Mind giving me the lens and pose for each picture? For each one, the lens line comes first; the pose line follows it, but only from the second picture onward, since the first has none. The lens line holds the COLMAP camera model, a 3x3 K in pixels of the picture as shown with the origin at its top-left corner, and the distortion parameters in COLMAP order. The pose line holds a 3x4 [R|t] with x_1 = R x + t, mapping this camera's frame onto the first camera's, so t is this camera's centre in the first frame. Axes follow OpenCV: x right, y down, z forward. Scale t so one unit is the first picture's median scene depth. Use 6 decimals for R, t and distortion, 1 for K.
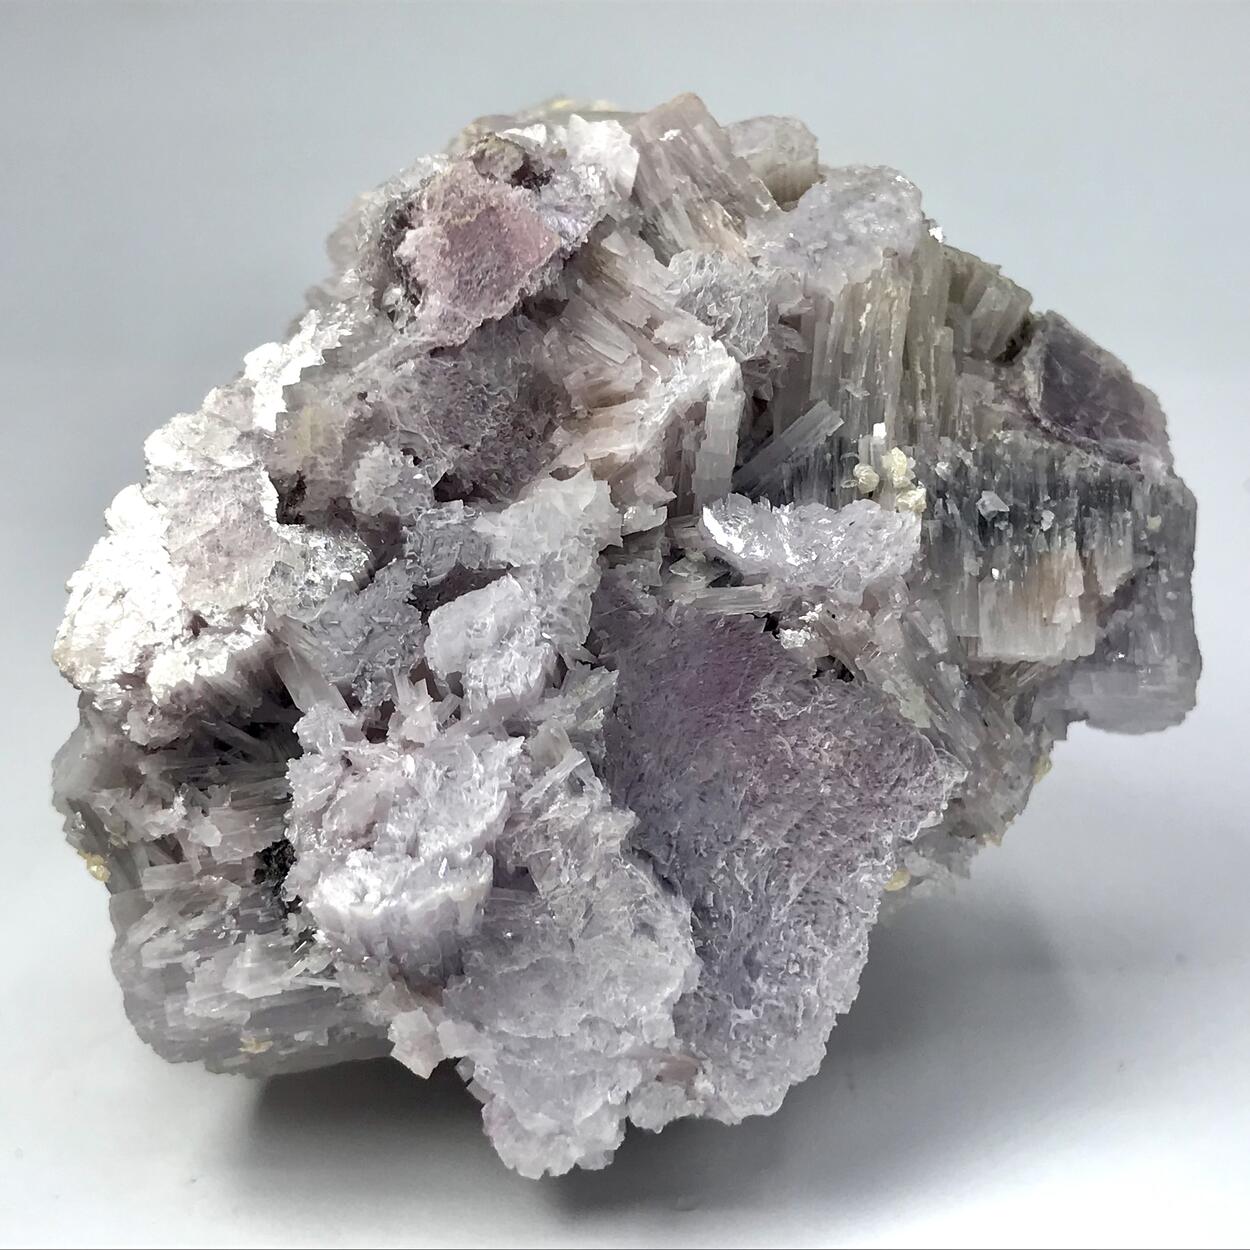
lens RADIAL K [[2228.6, 0, 625.0], [0, 2228.6, 625.0], [0, 0, 1]] dist [0.127730, -0.370244]
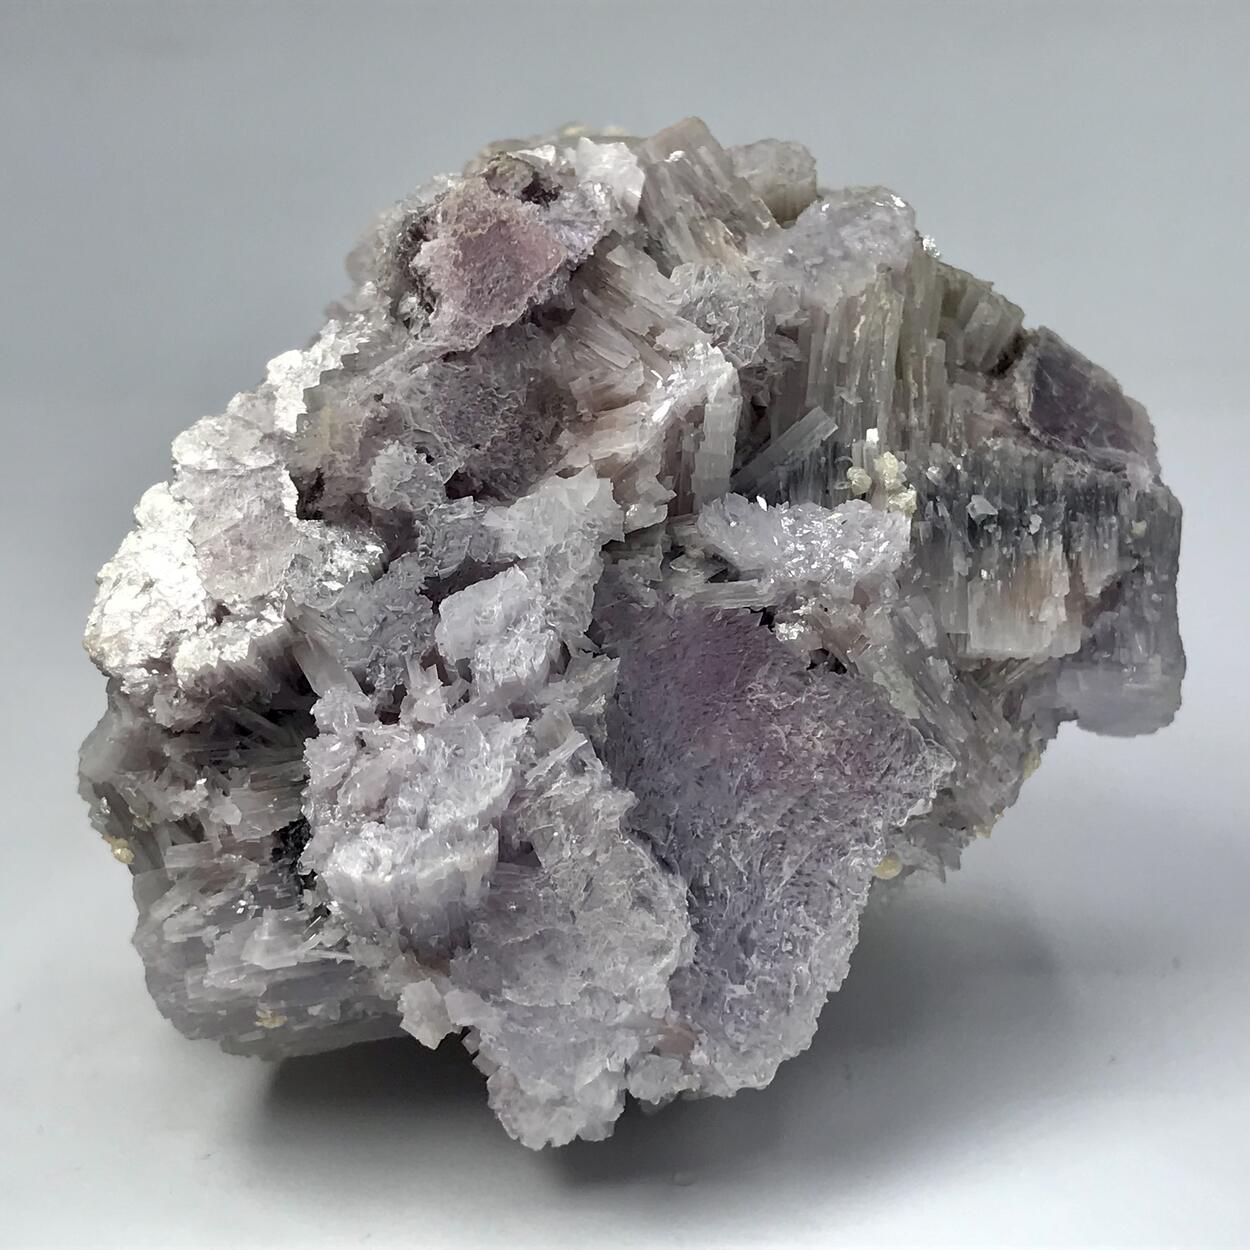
lens RADIAL K [[2406.0, 0, 625.0], [0, 2406.0, 625.0], [0, 0, 1]] dist [0.127700, -0.260281]
pose [[0.999870, 0.004826, -0.015358, 0.016526], [-0.005384, 0.999319, -0.036508, 0.044827], [0.015171, 0.036586, 0.999215, -0.130429]]
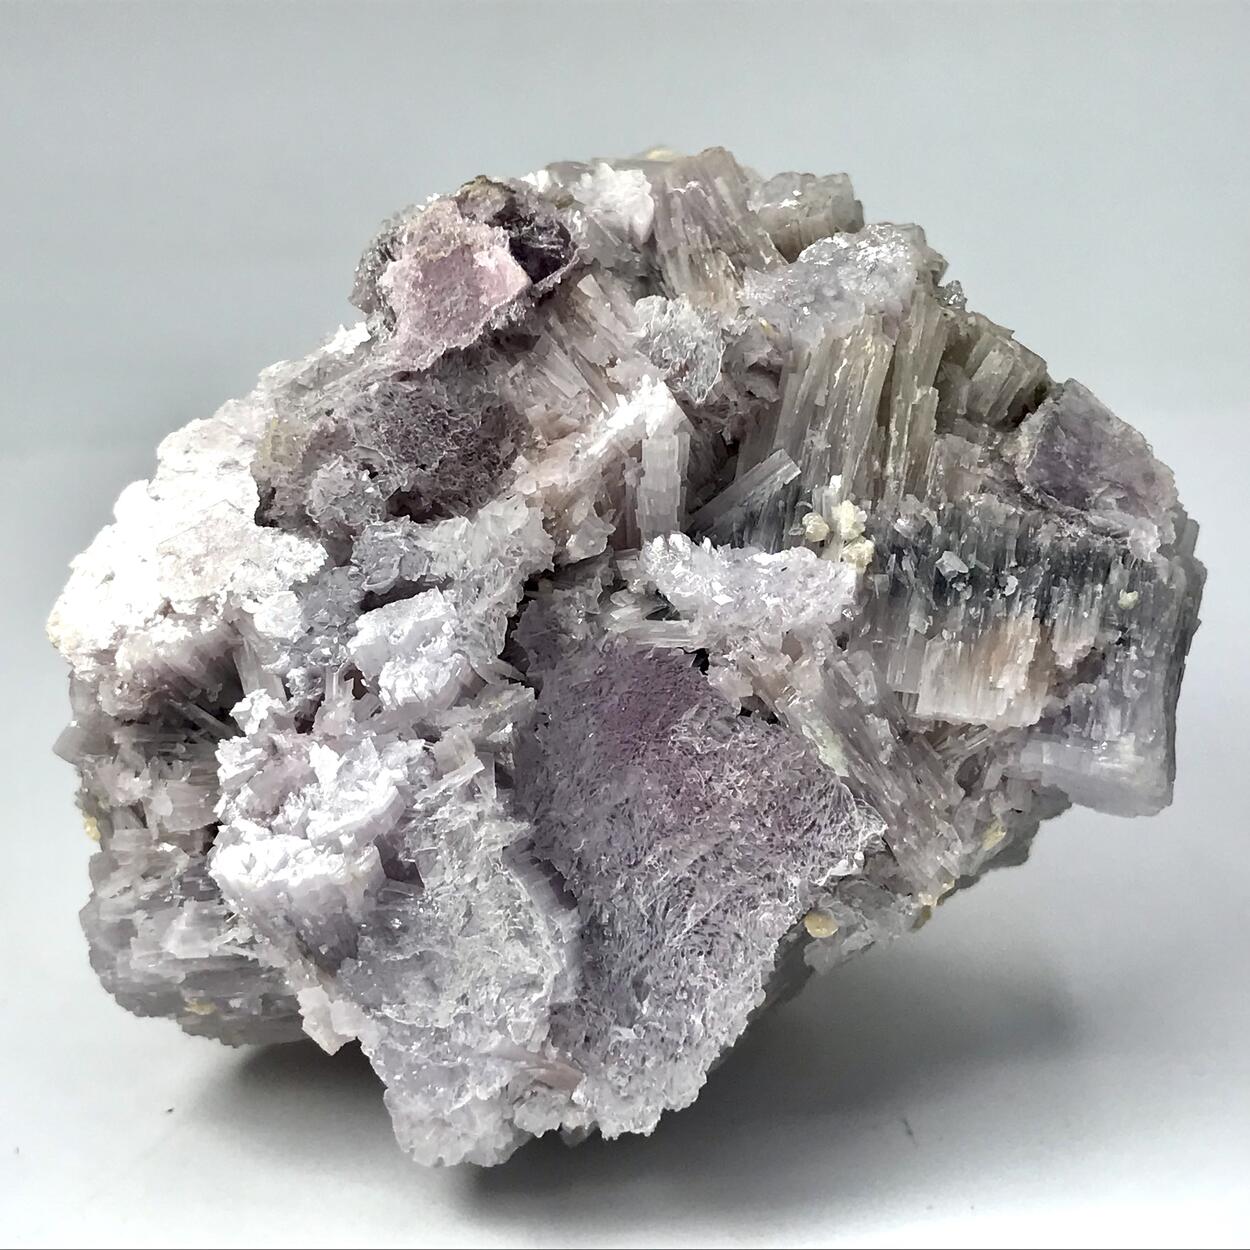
lens RADIAL K [[2406.0, 0, 625.0], [0, 2406.0, 625.0], [0, 0, 1]] dist [0.127700, -0.260281]
pose [[0.967191, 0.087365, -0.238555, 0.298013], [-0.095344, 0.995199, -0.022091, 0.011383], [0.235480, 0.044111, 0.970878, -0.088286]]
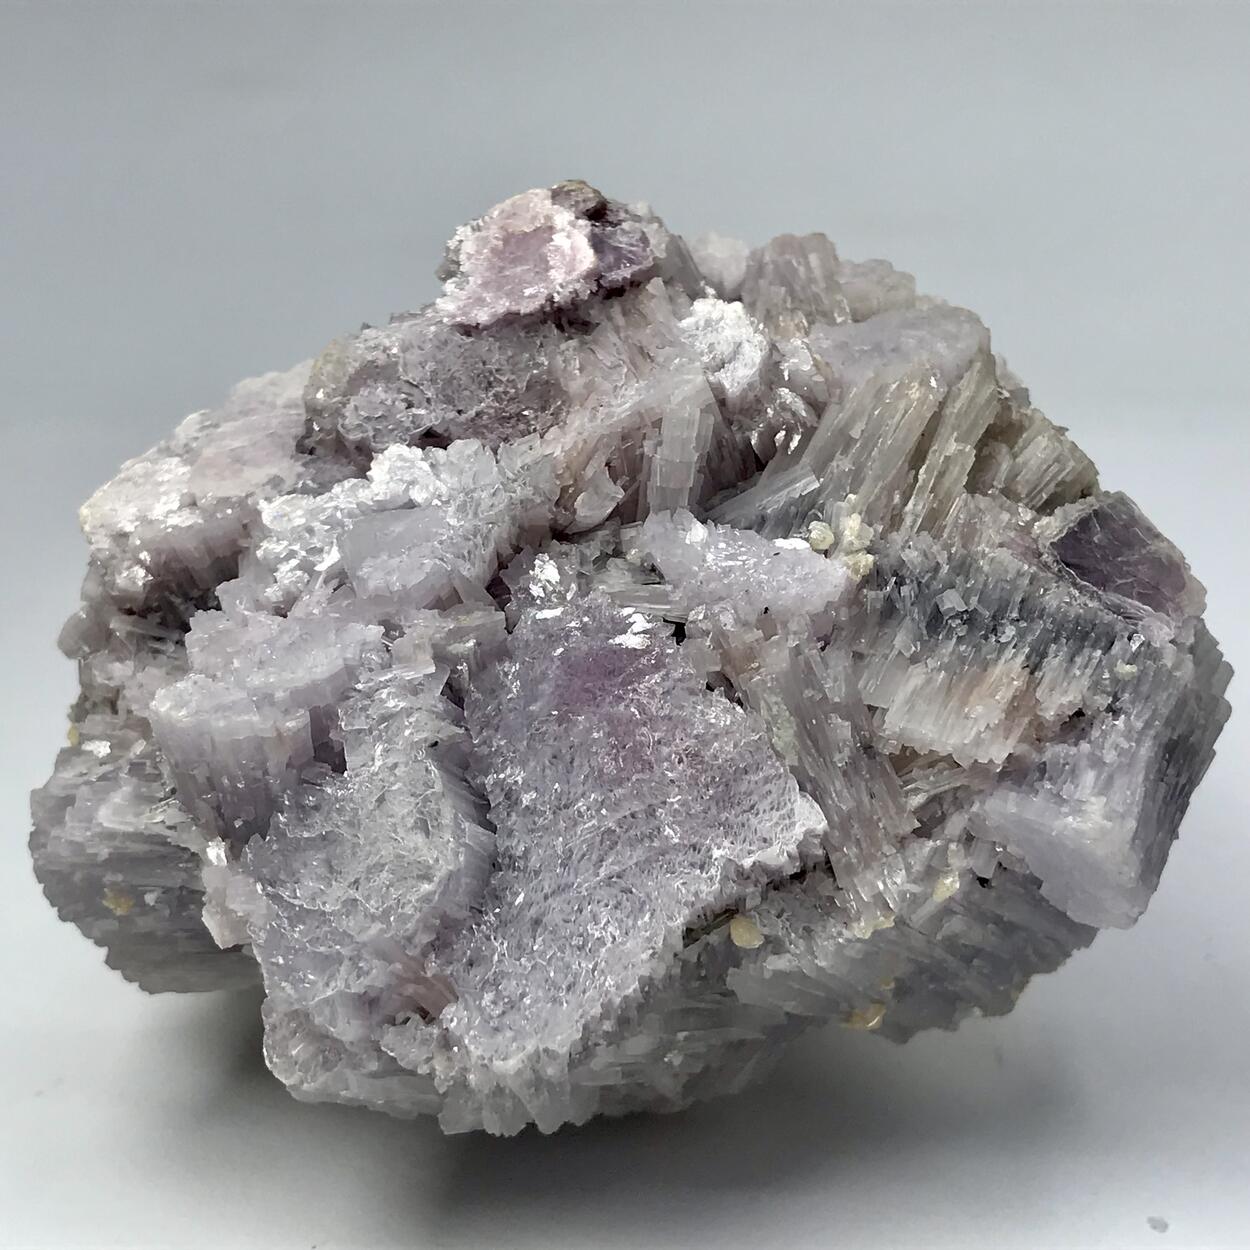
lens RADIAL K [[2406.0, 0, 625.0], [0, 2406.0, 625.0], [0, 0, 1]] dist [0.127700, -0.260281]
pose [[0.894699, 0.190709, -0.403911, 0.492824], [-0.318014, 0.906962, -0.276201, 0.311780], [0.313658, 0.375566, 0.872106, 0.030165]]
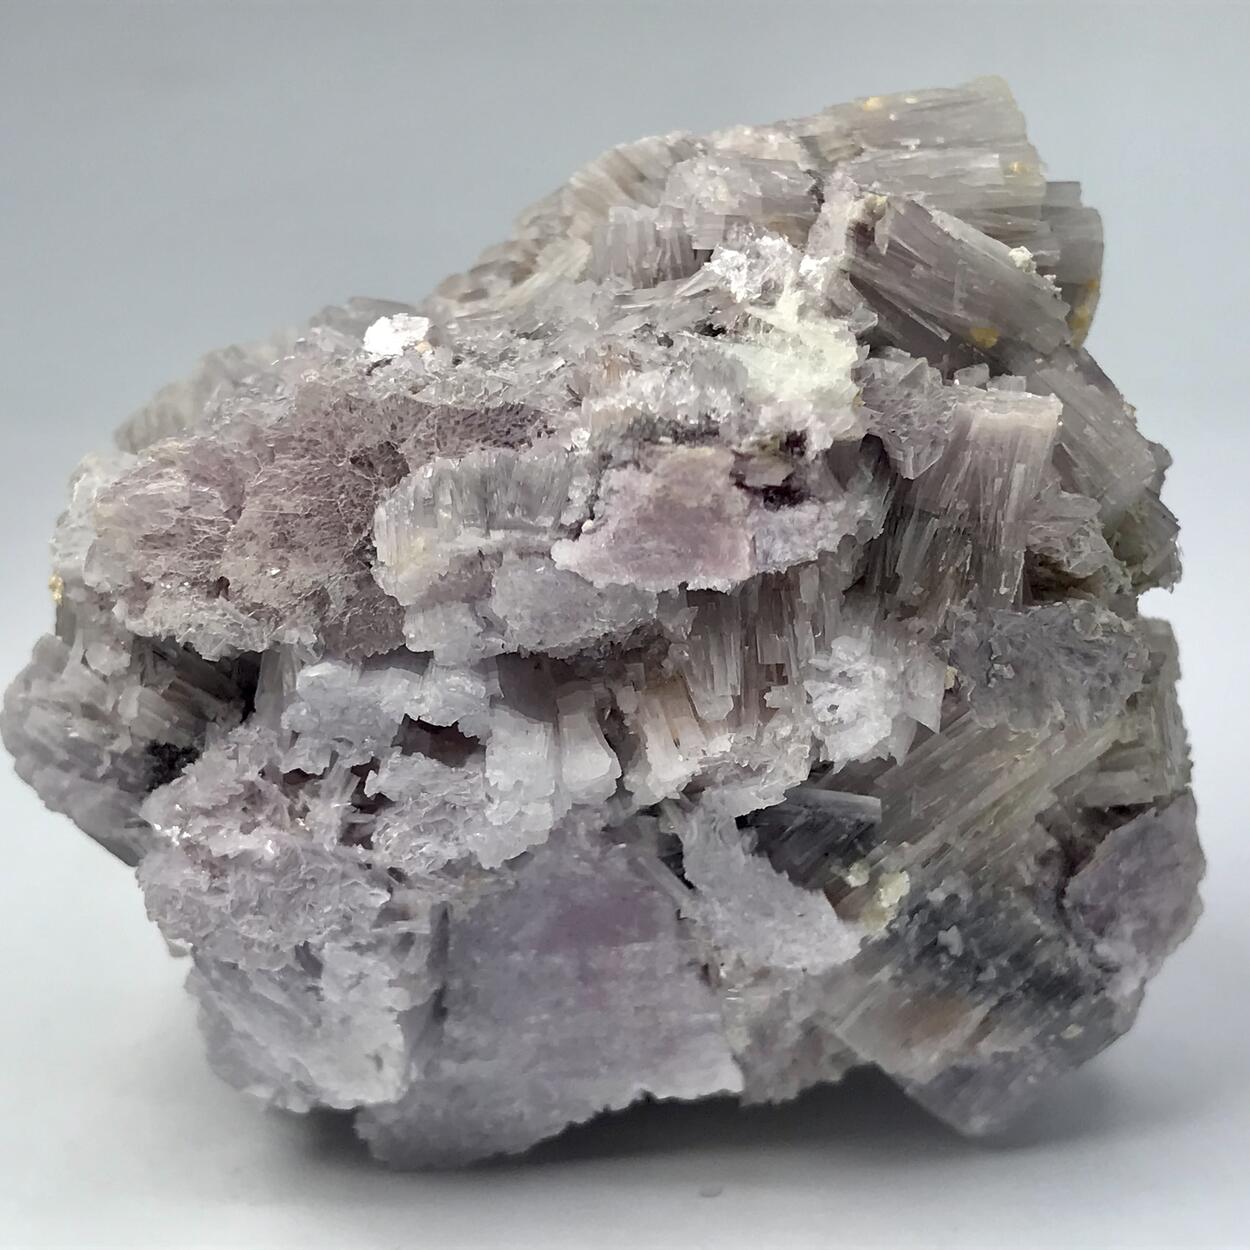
lens RADIAL K [[2406.0, 0, 625.0], [0, 2406.0, 625.0], [0, 0, 1]] dist [0.127700, -0.260281]
pose [[0.747837, 0.651973, 0.125182, -0.175360], [-0.607244, 0.595557, 0.525896, -0.639934], [0.268317, -0.469300, 0.841287, 0.141431]]
